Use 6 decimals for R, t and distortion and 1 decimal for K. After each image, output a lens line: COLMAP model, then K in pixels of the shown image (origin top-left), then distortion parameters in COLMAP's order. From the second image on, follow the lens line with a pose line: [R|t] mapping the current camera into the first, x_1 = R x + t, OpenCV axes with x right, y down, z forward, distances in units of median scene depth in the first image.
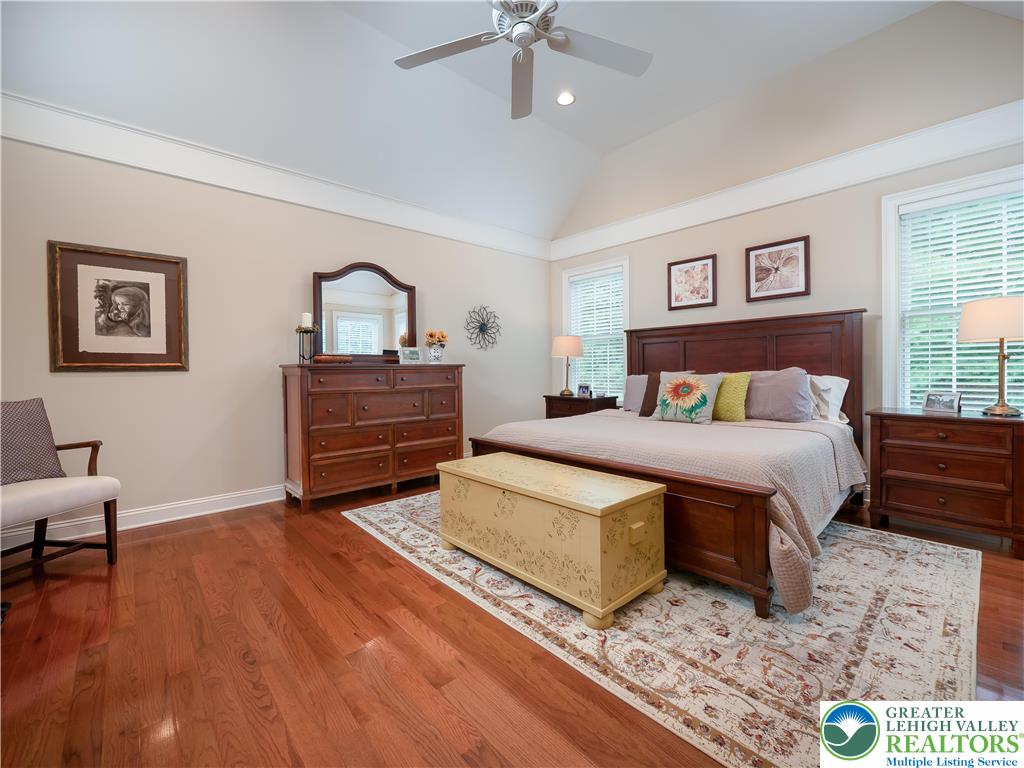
lens RADIAL K [[415.8, 0, 510.1], [0, 415.8, 380.5], [0, 0, 1]] dist [-0.003015, 0.000238]
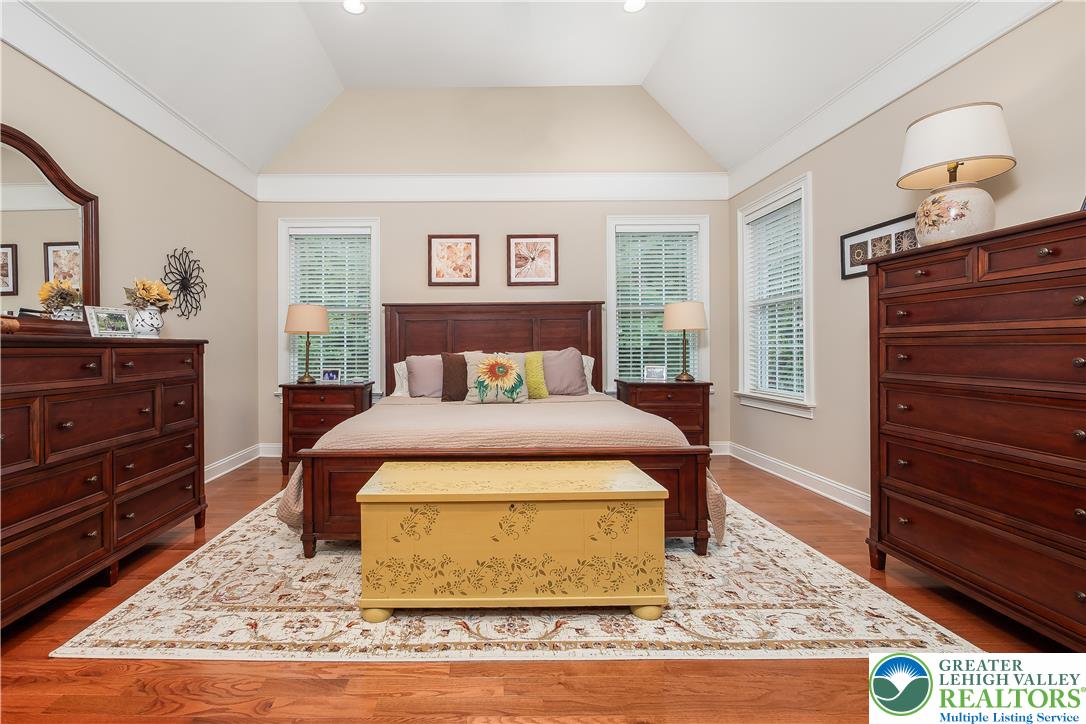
lens RADIAL K [[461.3, 0, 540.8], [0, 461.3, 355.6], [0, 0, 1]] dist [-0.008002, 0.001464]
pose [[0.687162, -0.006868, 0.726472, -0.361116], [0.018366, 0.999800, -0.007920, -0.001426], [-0.726272, 0.018785, 0.687150, 0.222763]]
